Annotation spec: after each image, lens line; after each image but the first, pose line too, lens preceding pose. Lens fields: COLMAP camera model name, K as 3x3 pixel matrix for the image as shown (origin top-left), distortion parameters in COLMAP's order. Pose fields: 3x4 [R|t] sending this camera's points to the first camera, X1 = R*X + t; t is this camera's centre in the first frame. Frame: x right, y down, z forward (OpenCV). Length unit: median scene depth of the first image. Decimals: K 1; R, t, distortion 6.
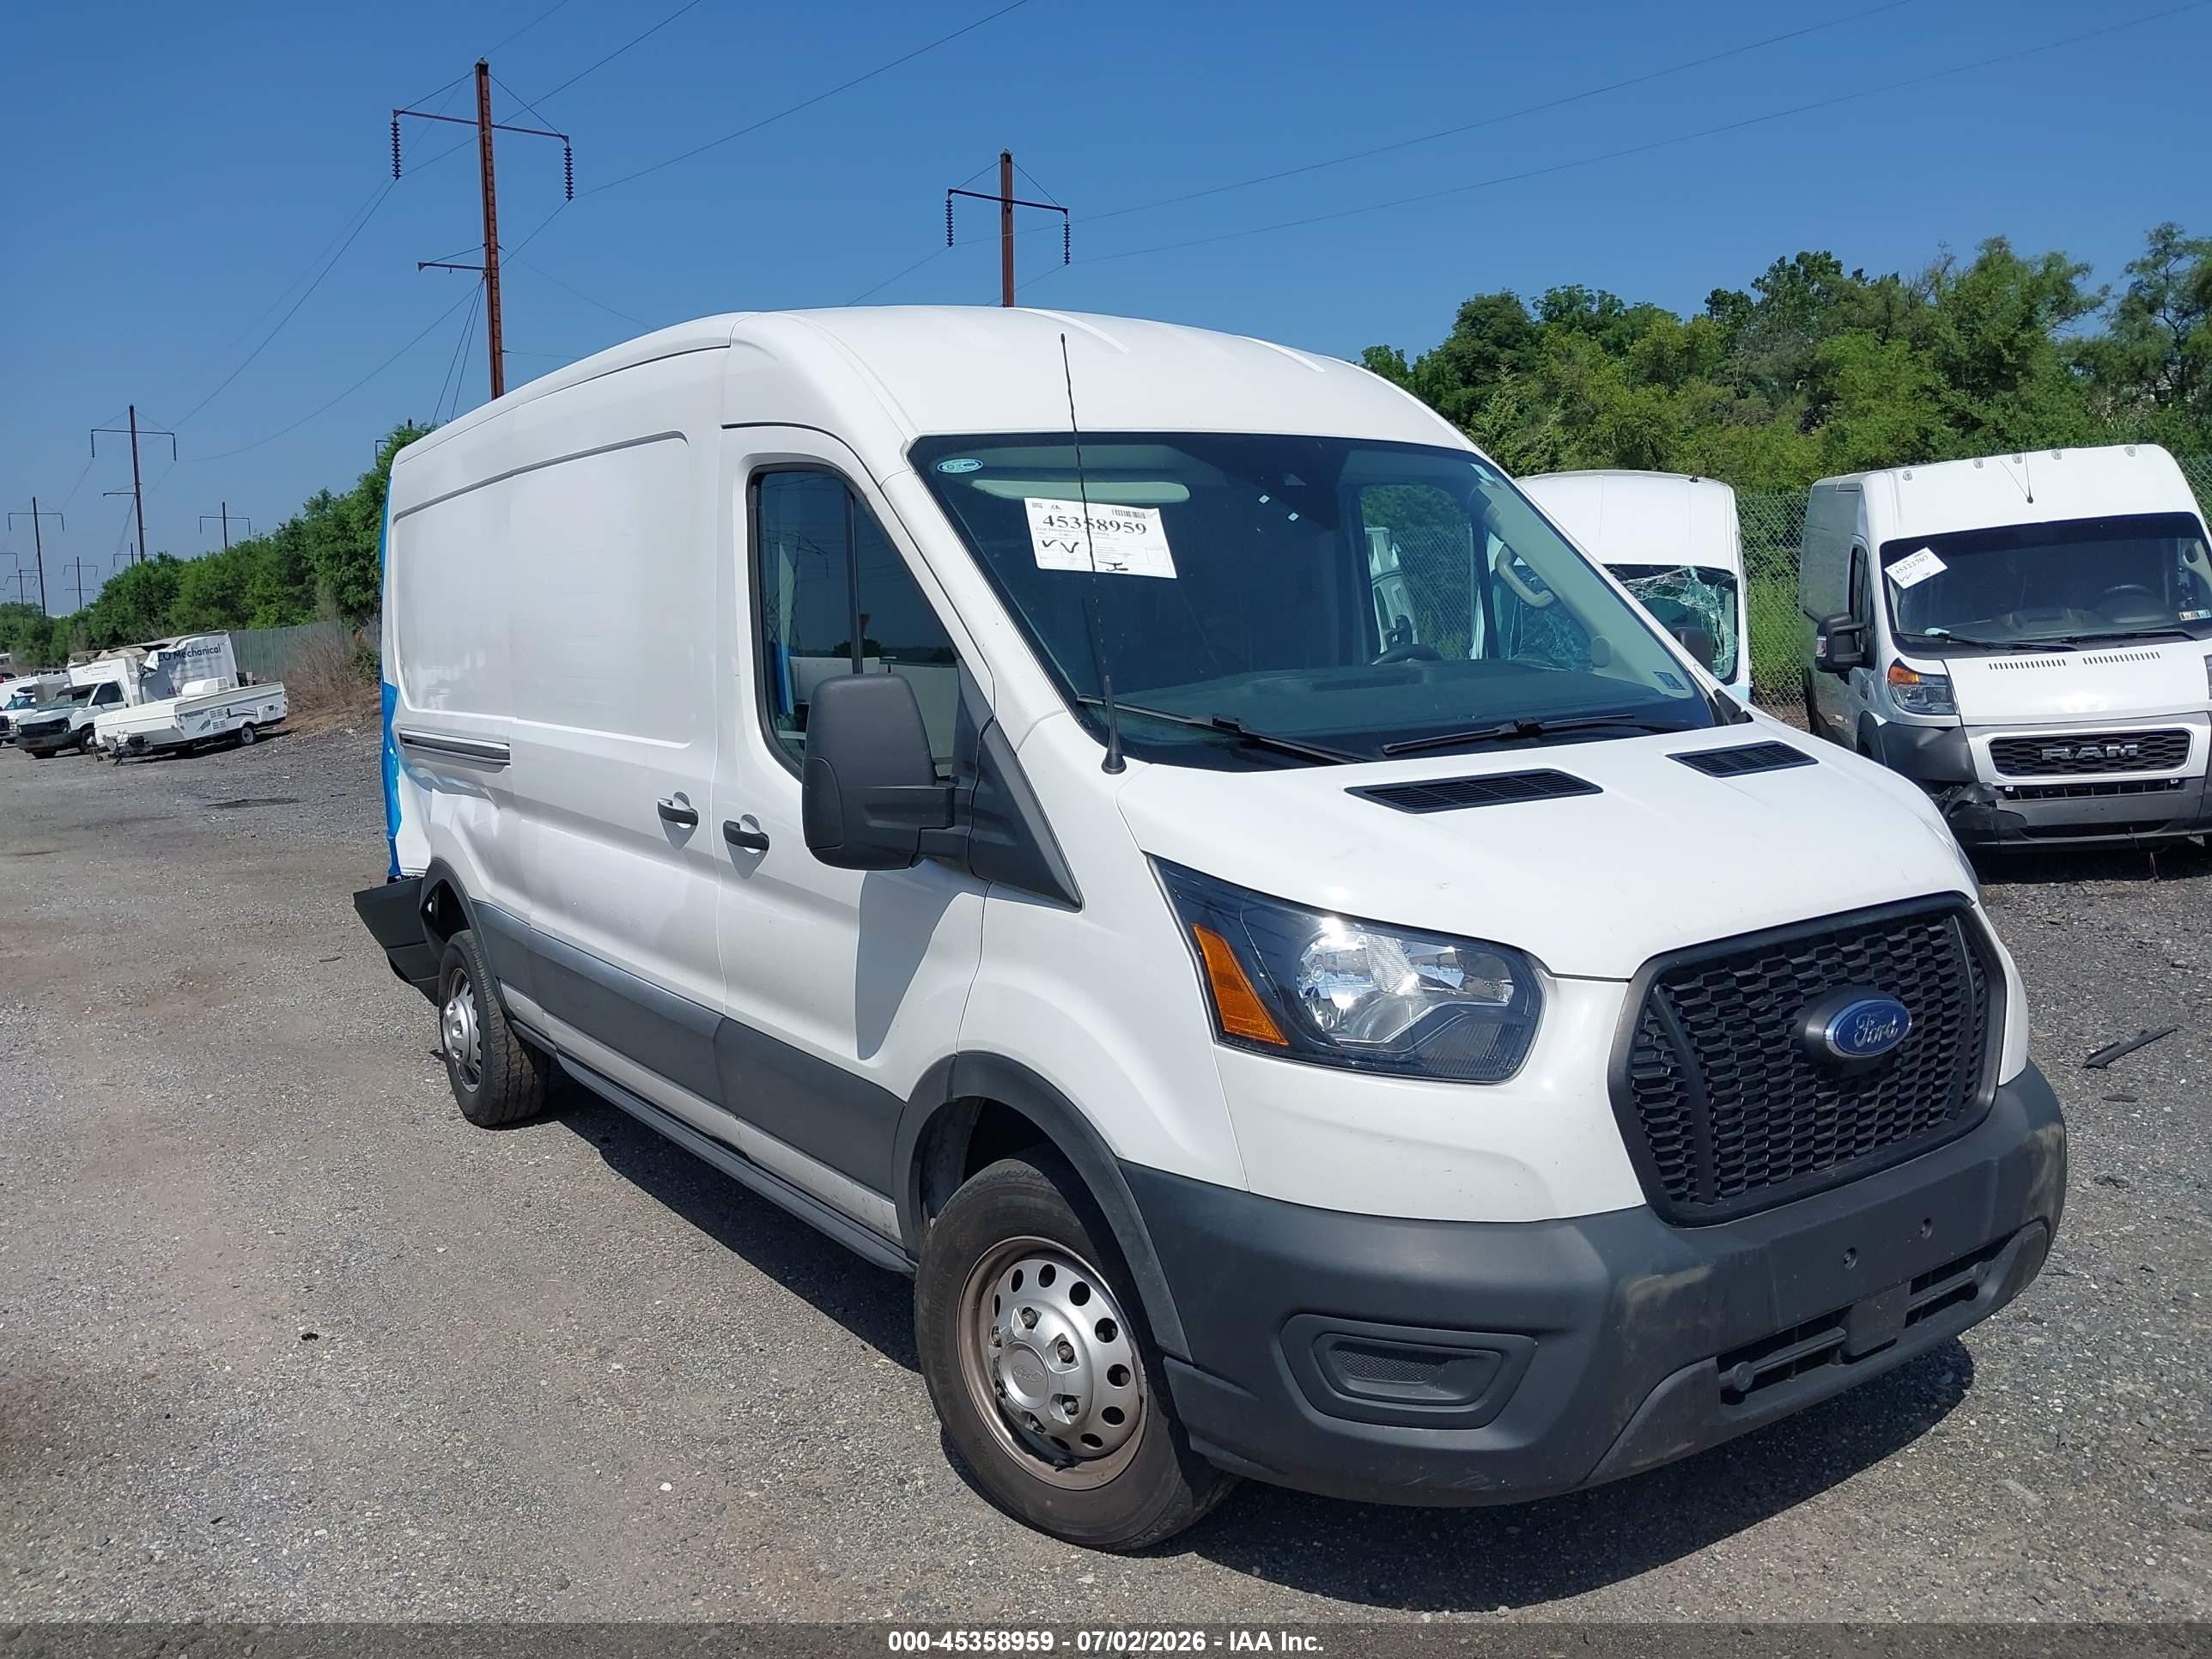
lens RADIAL K [[1740.0, 0, 1127.7], [0, 1740.0, 836.9], [0, 0, 1]] dist [0.049863, -0.016344]
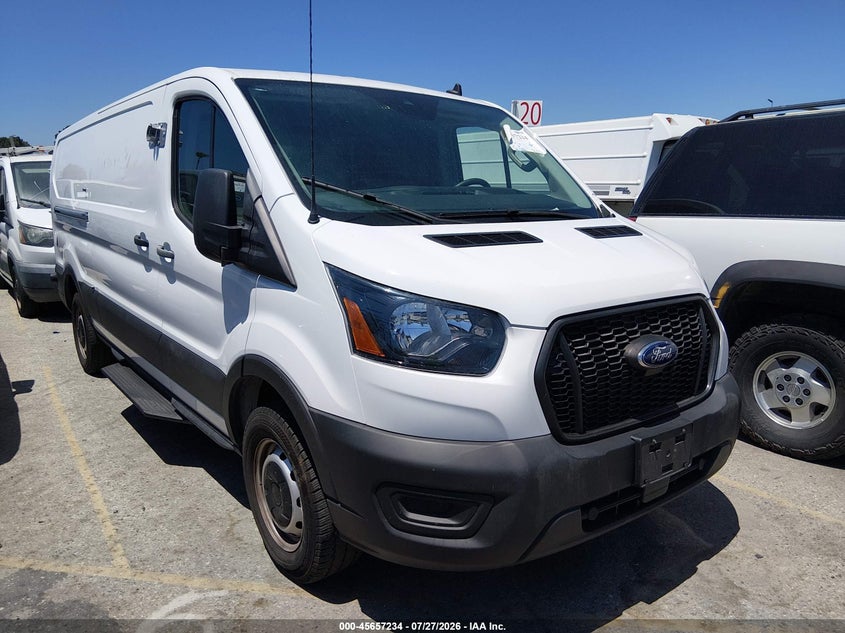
lens RADIAL K [[664.7, 0, 427.2], [0, 664.7, 312.4], [0, 0, 1]] dist [0.049863, -0.016344]
pose [[0.998241, 0.029784, 0.051257, 0.090171], [-0.032947, 0.997531, 0.062019, 0.015019], [-0.049283, -0.063599, 0.996758, 0.186903]]
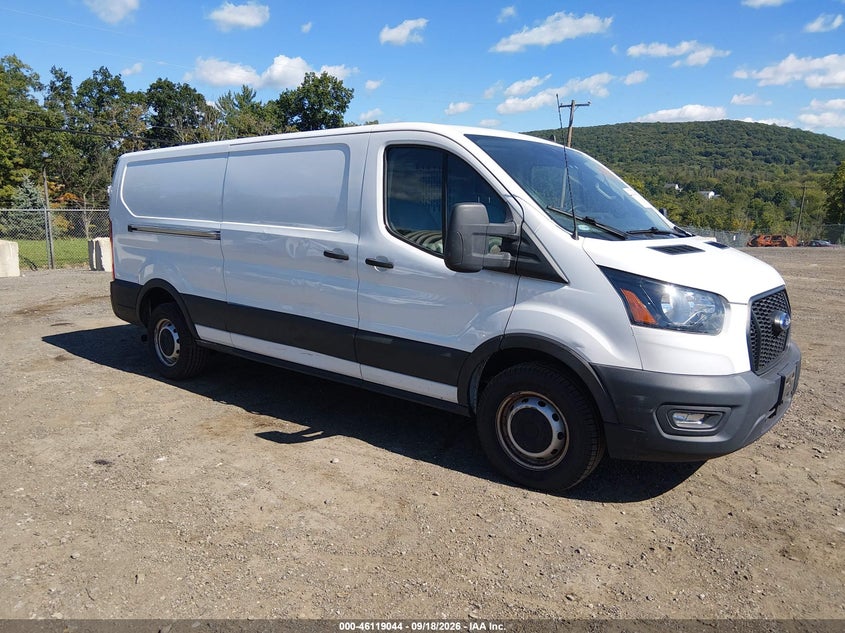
lens RADIAL K [[664.7, 0, 419.8], [0, 664.7, 318.4], [0, 0, 1]] dist [0.049863, -0.016344]
pose [[0.964076, 0.002521, 0.265616, -0.591101], [-0.015093, 0.998859, 0.045300, 0.051813], [-0.265199, -0.047682, 0.963014, -0.074925]]
